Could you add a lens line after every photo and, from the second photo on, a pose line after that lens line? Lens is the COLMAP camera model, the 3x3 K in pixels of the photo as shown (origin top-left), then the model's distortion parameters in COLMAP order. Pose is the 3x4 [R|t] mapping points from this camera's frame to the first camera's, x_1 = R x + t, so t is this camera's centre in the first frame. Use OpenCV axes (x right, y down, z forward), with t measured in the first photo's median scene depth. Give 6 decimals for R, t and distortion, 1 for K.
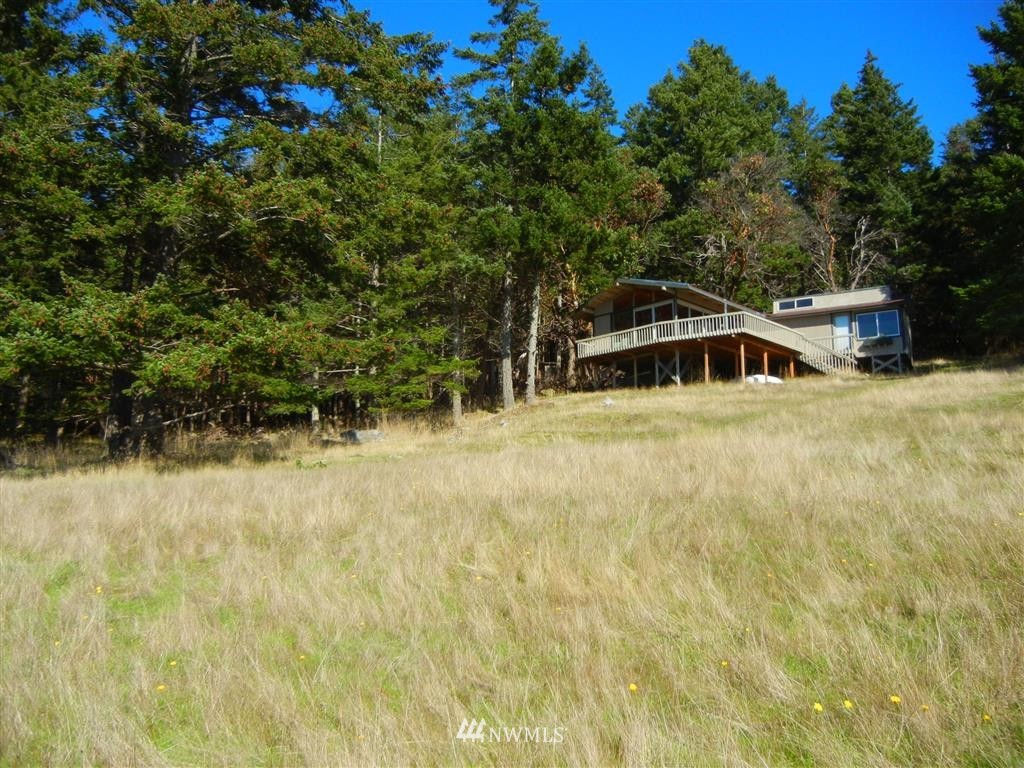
lens RADIAL K [[874.1, 0, 514.3], [0, 874.1, 386.3], [0, 0, 1]] dist [0.002124, -0.000312]
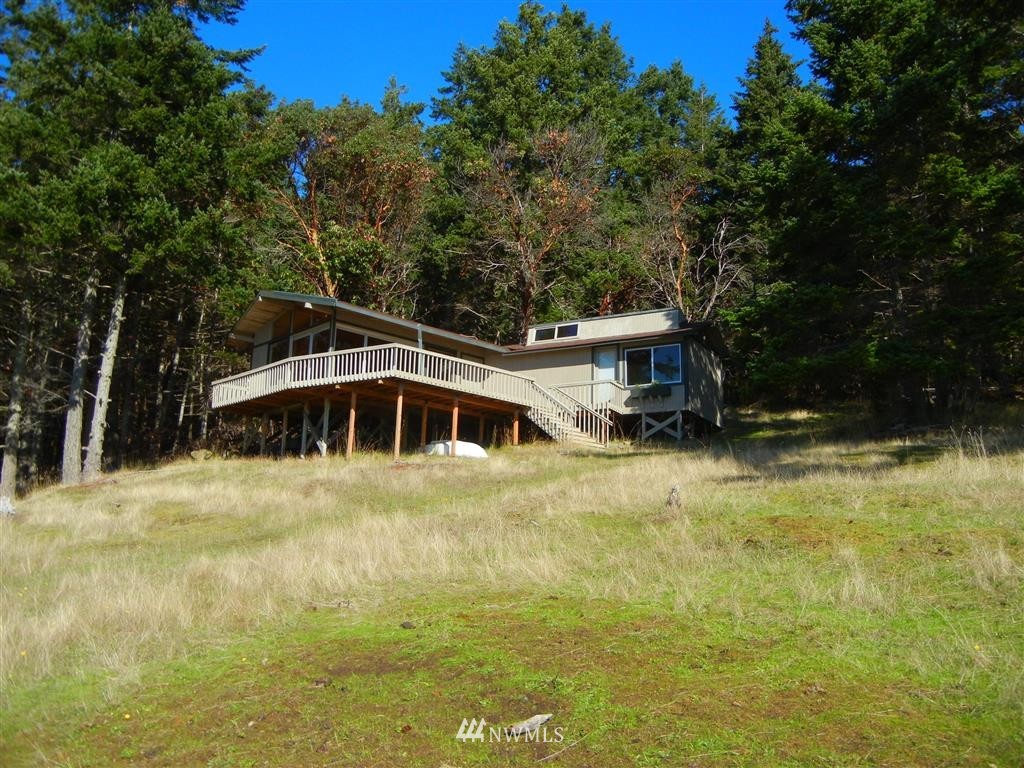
lens RADIAL K [[874.1, 0, 514.3], [0, 874.1, 386.3], [0, 0, 1]] dist [0.002124, -0.000312]
pose [[0.999799, 0.016043, -0.011996, 0.322477], [-0.016342, 0.999546, -0.025302, -0.036777], [0.011584, 0.025493, 0.999608, 0.341018]]
